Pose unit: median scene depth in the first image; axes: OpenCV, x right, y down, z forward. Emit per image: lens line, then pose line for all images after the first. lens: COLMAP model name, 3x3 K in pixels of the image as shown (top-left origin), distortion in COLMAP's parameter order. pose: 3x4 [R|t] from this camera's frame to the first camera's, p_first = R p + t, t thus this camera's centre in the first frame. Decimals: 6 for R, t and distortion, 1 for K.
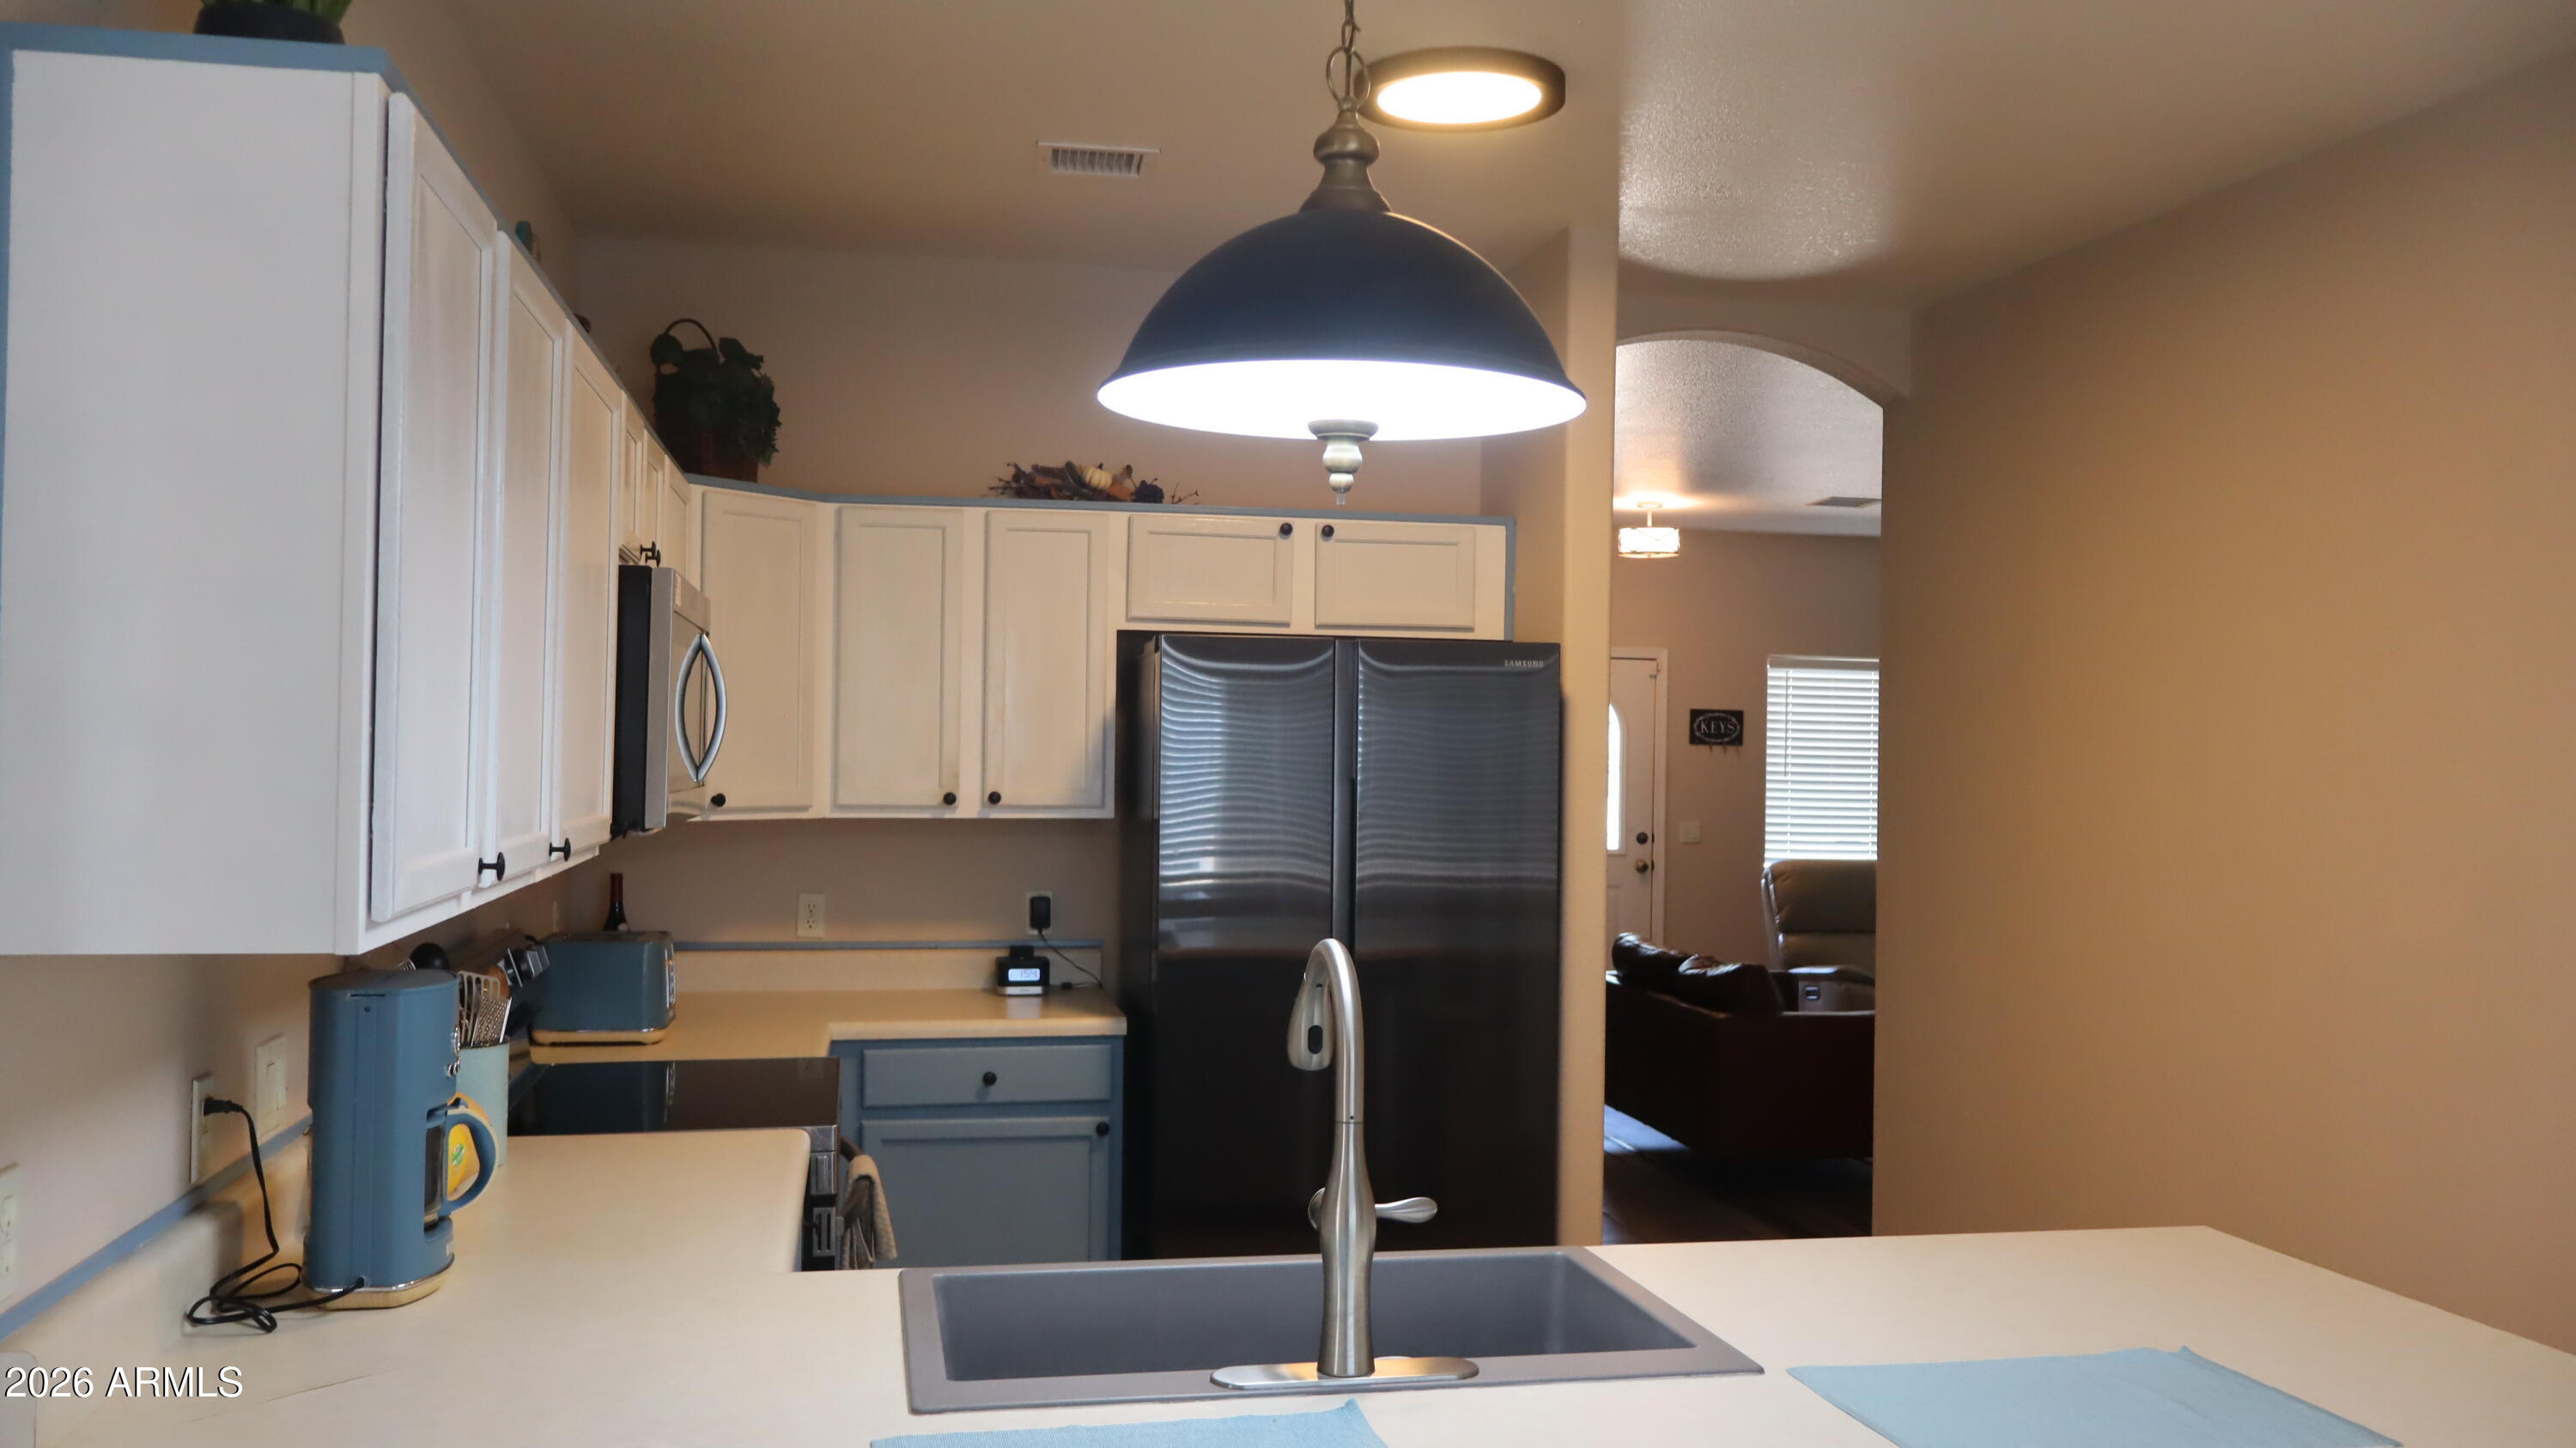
lens RADIAL K [[2161.9, 0, 1302.1], [0, 2161.9, 733.1], [0, 0, 1]] dist [0.001884, -0.002533]
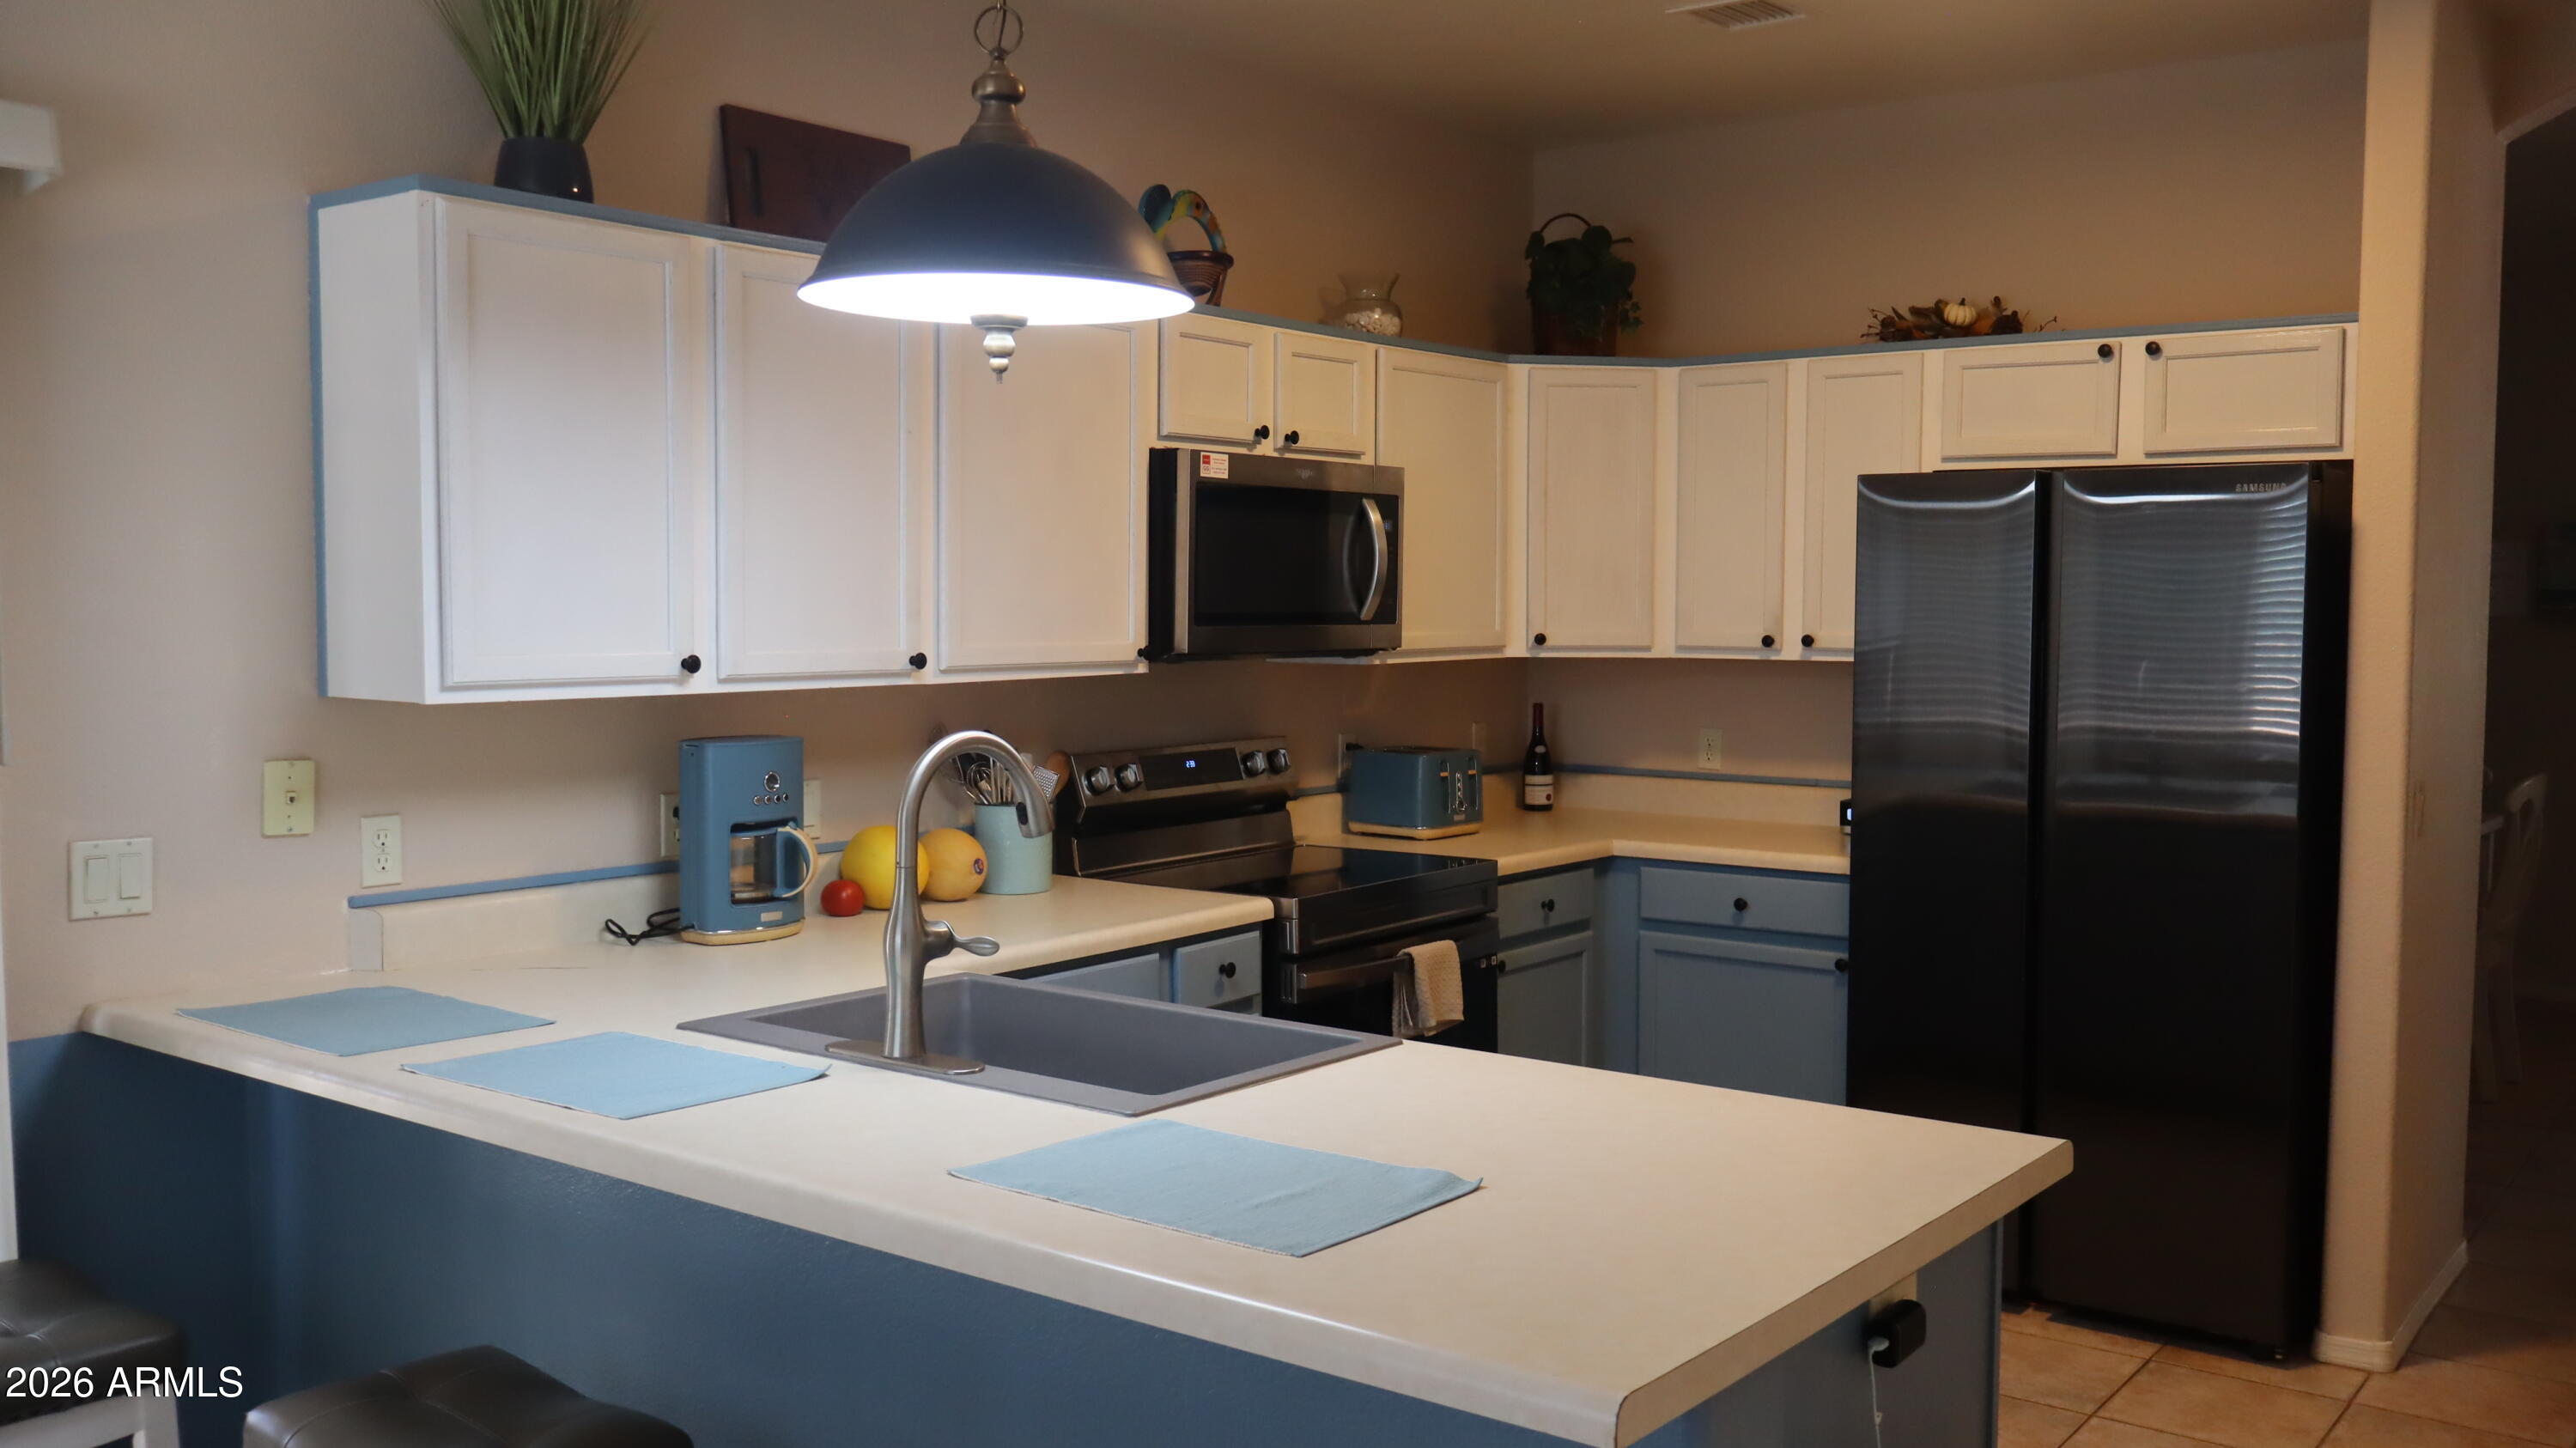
lens RADIAL K [[2161.9, 0, 1292.5], [0, 2161.9, 726.6], [0, 0, 1]] dist [0.001884, -0.002533]
pose [[0.667526, 0.036647, -0.743684, 0.466161], [0.009159, 0.998308, 0.057415, 0.009454], [0.744530, -0.045138, 0.666061, 0.127253]]
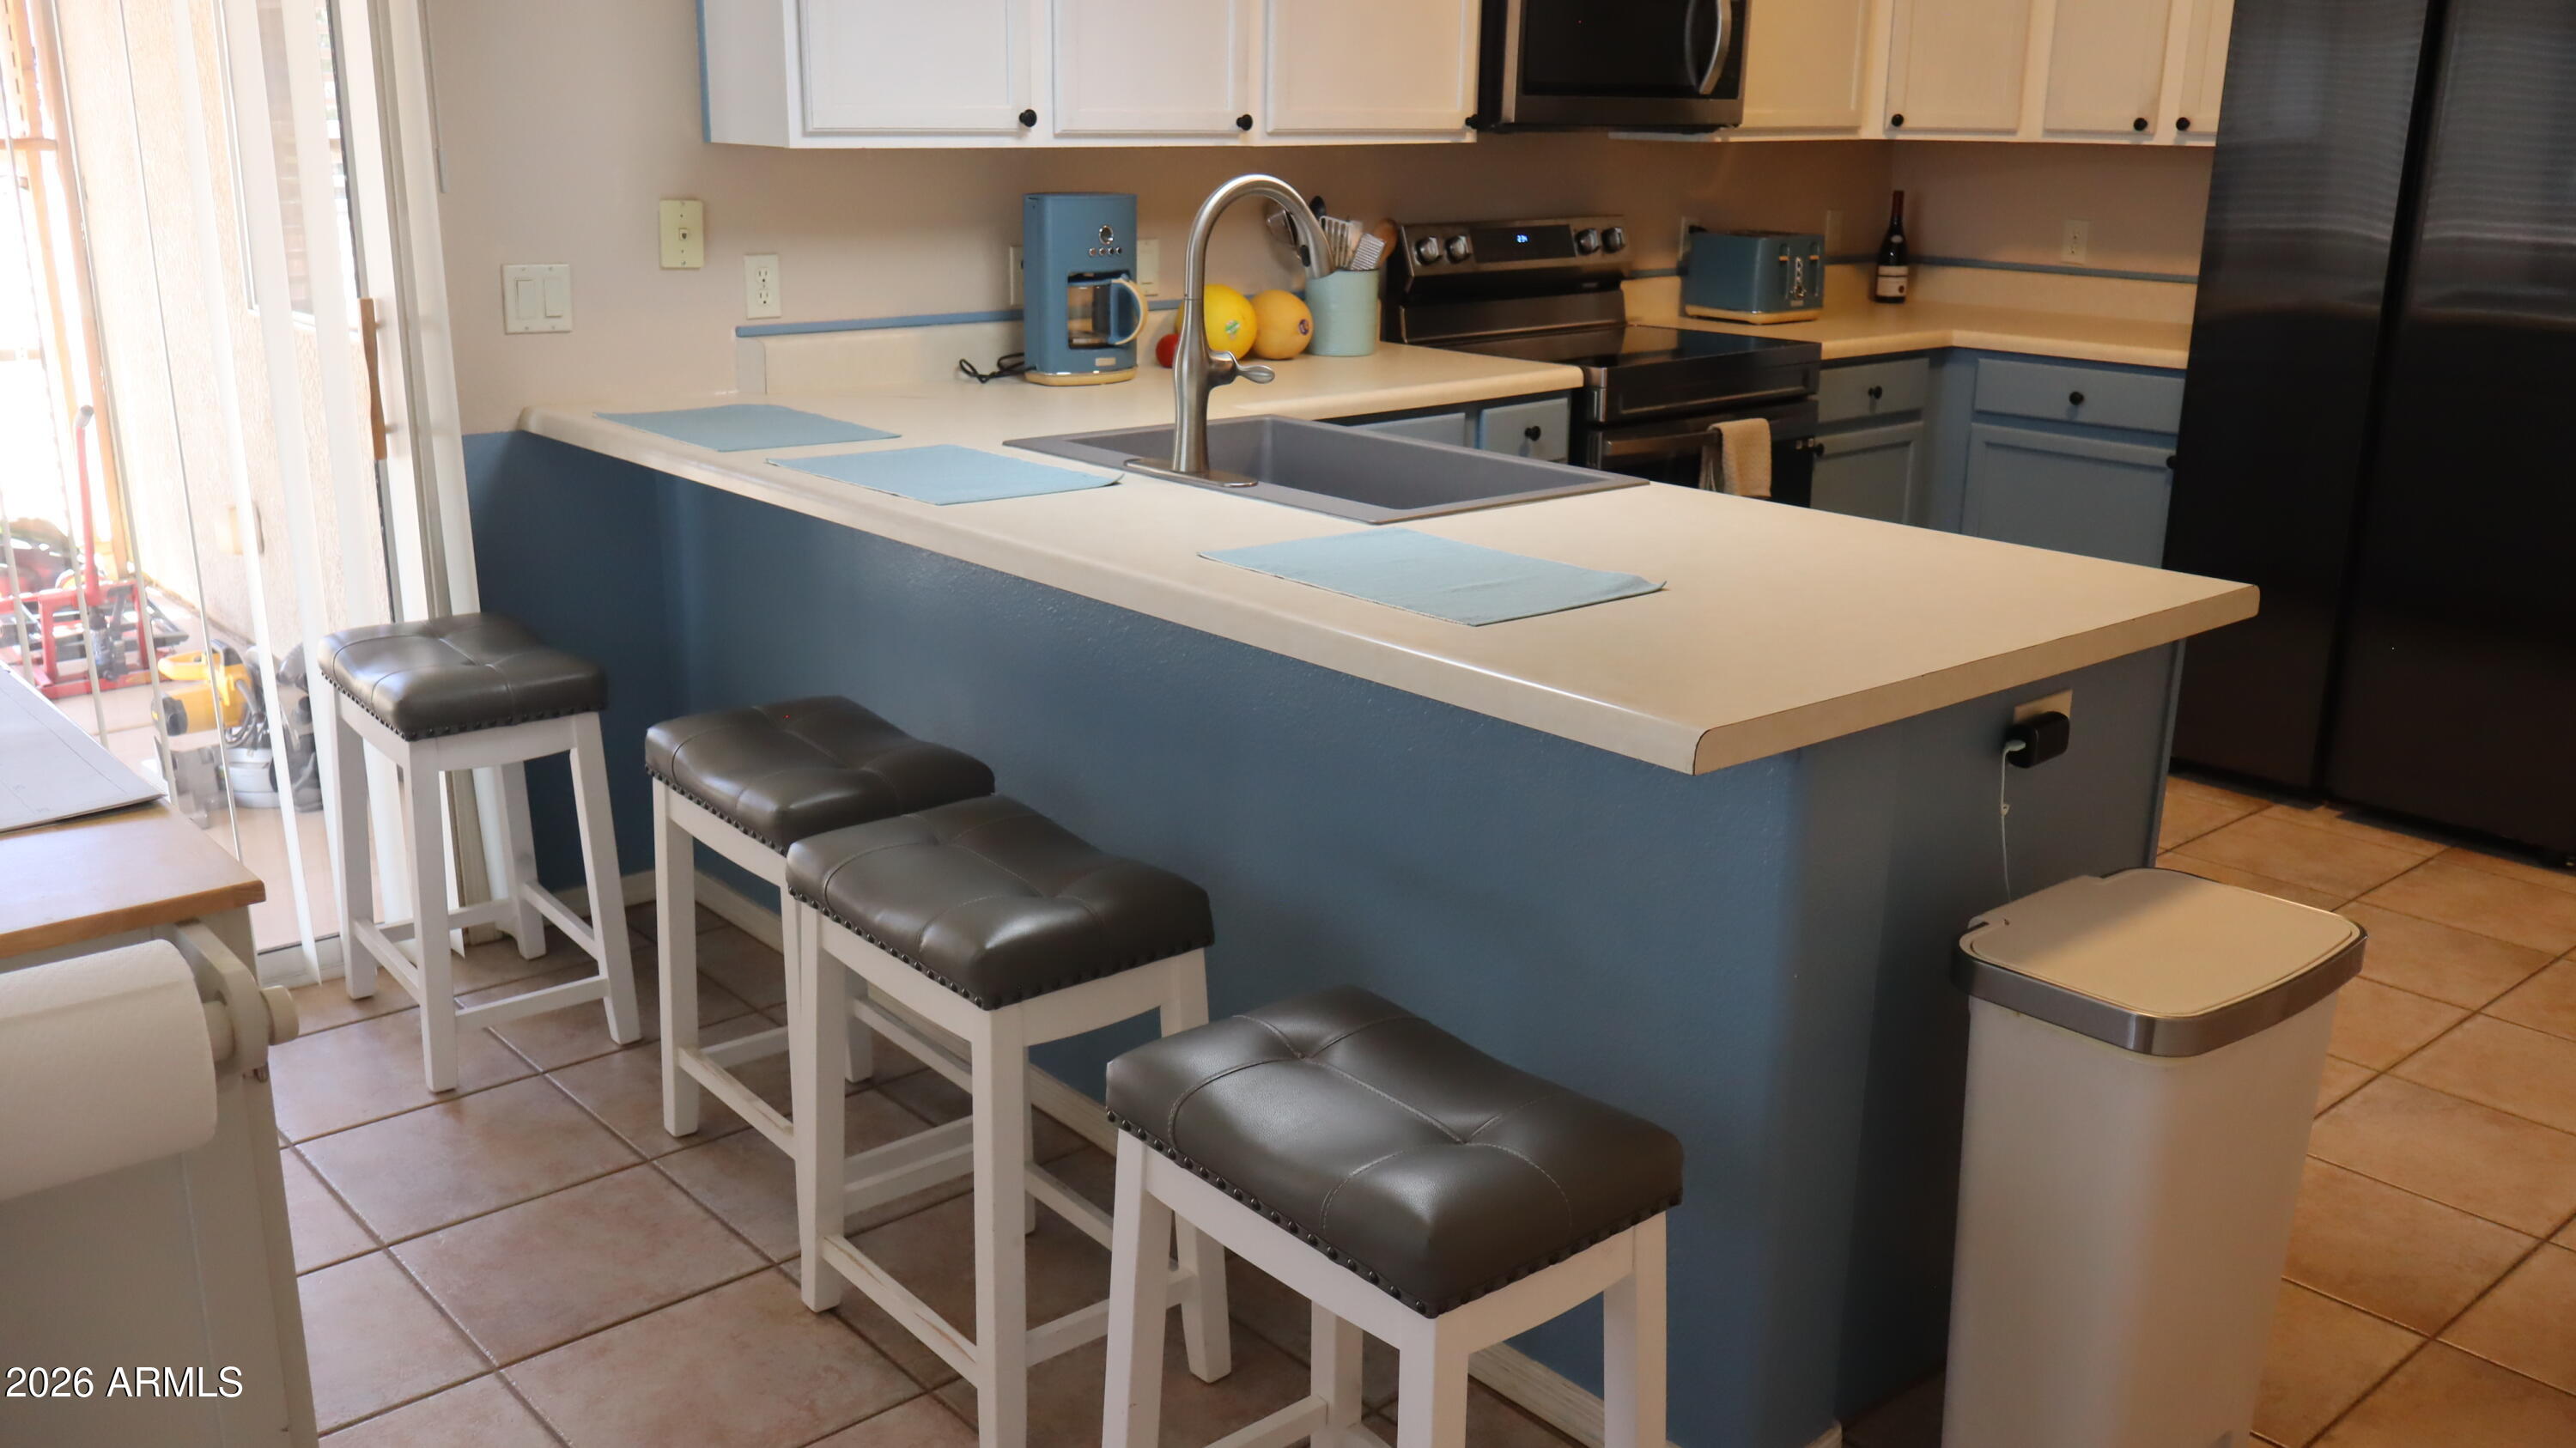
lens RADIAL K [[2161.9, 0, 1296.2], [0, 2161.9, 727.2], [0, 0, 1]] dist [0.001884, -0.002533]
pose [[0.513417, 0.237707, -0.824559, 0.531778], [-0.002197, 0.961230, 0.275739, 0.023471], [0.858136, -0.139757, 0.494034, 0.128224]]
